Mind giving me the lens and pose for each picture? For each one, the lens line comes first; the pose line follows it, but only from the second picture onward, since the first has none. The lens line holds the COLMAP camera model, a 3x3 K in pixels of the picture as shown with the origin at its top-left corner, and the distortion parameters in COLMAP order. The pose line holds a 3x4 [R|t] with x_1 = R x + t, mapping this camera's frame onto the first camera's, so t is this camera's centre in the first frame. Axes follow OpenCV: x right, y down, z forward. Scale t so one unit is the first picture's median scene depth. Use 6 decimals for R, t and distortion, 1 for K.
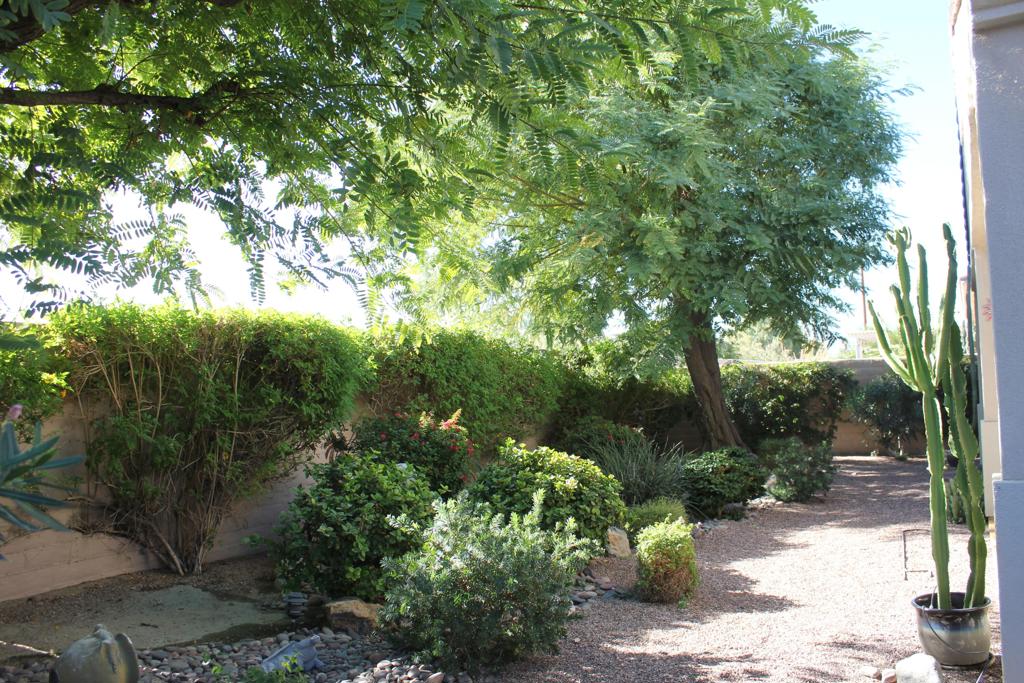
lens RADIAL K [[862.9, 0, 529.8], [0, 862.9, 336.5], [0, 0, 1]] dist [-0.168111, 0.148908]
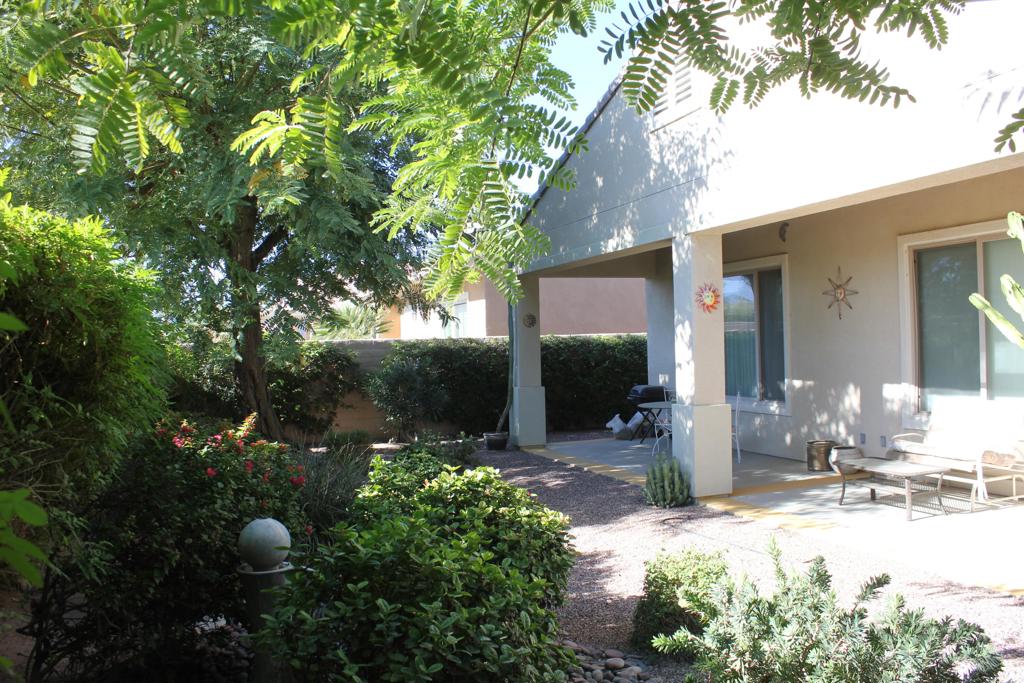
lens RADIAL K [[862.9, 0, 529.8], [0, 862.9, 336.5], [0, 0, 1]] dist [-0.168111, 0.148908]
pose [[0.659005, 0.020809, 0.751850, -0.459689], [-0.040338, 0.999156, 0.007703, 0.019531], [-0.751056, -0.035404, 0.659289, 0.549779]]
